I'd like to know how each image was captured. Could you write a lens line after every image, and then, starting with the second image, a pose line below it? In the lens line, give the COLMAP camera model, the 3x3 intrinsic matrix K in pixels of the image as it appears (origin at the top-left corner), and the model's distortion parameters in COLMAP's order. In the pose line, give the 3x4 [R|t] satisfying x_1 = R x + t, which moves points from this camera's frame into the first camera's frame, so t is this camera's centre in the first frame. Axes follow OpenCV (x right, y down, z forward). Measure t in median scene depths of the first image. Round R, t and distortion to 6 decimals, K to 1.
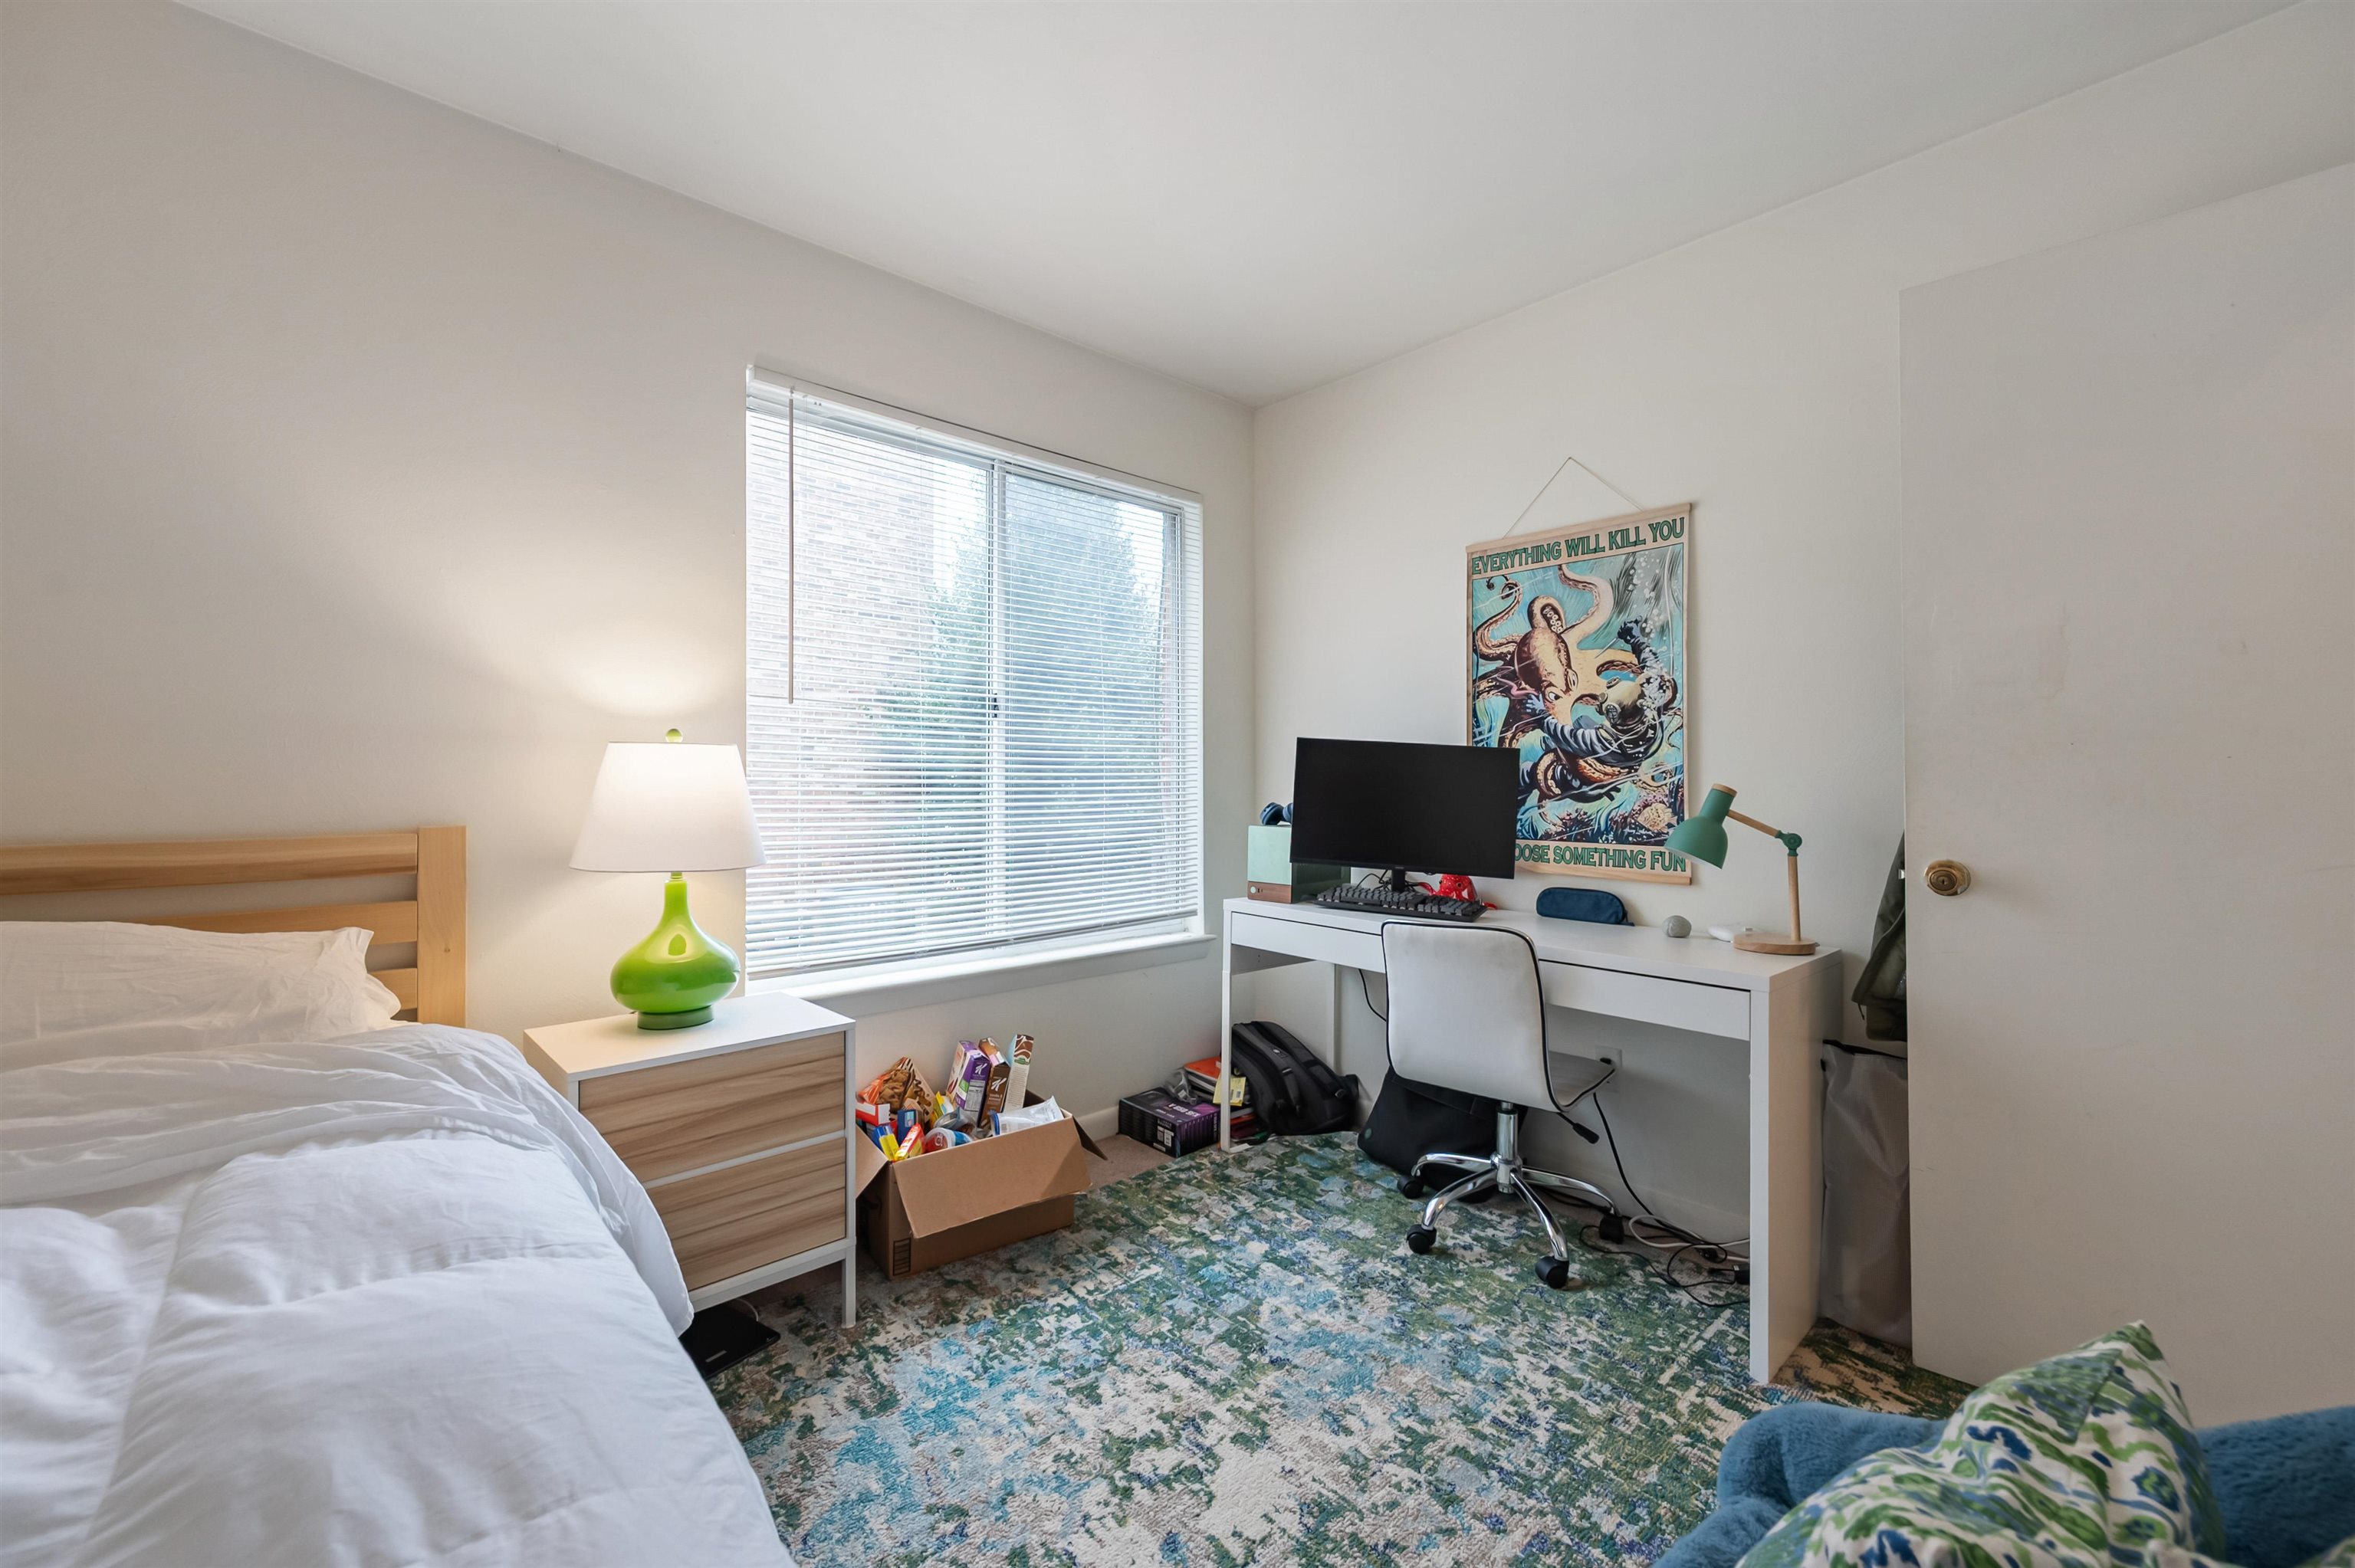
lens RADIAL K [[951.8, 0, 1174.3], [0, 951.8, 781.6], [0, 0, 1]] dist [0.001682, 0.000359]
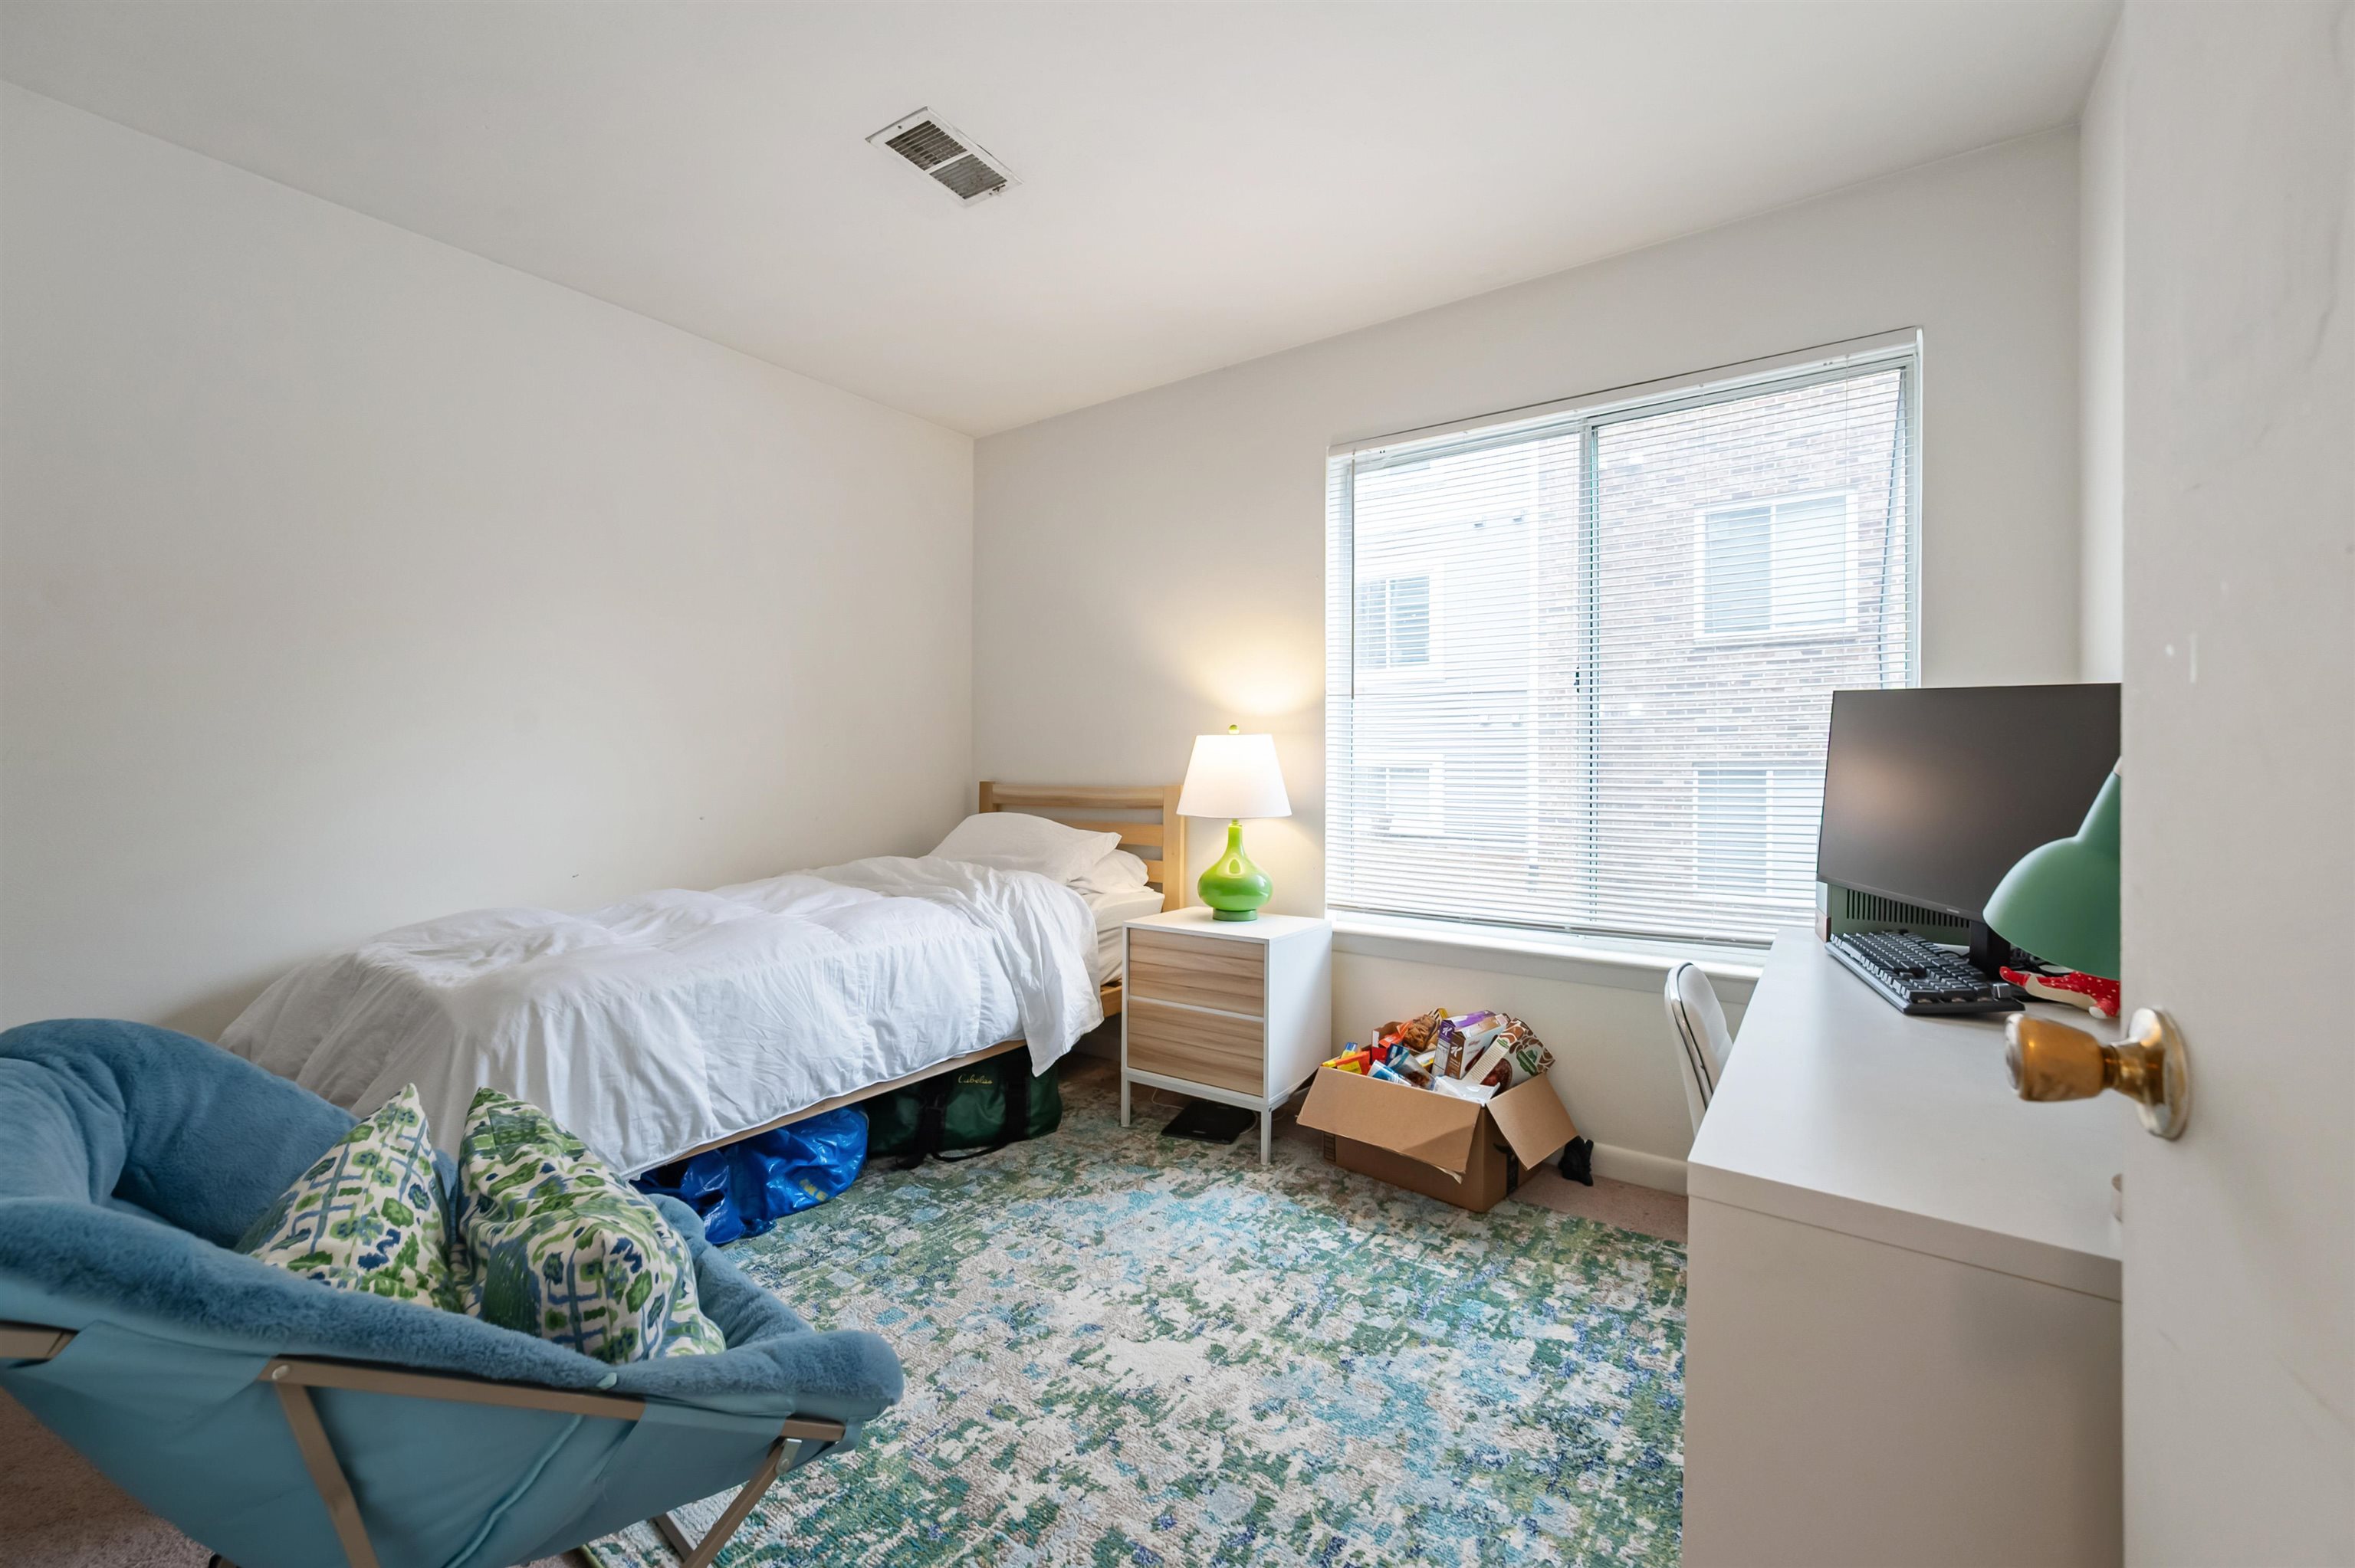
lens RADIAL K [[951.8, 0, 1183.5], [0, 951.8, 771.4], [0, 0, 1]] dist [0.001682, 0.000359]
pose [[0.217367, 0.007863, -0.976058, 0.955609], [-0.005060, 0.999963, 0.006929, 0.009110], [0.976077, 0.003433, 0.217398, 0.604281]]
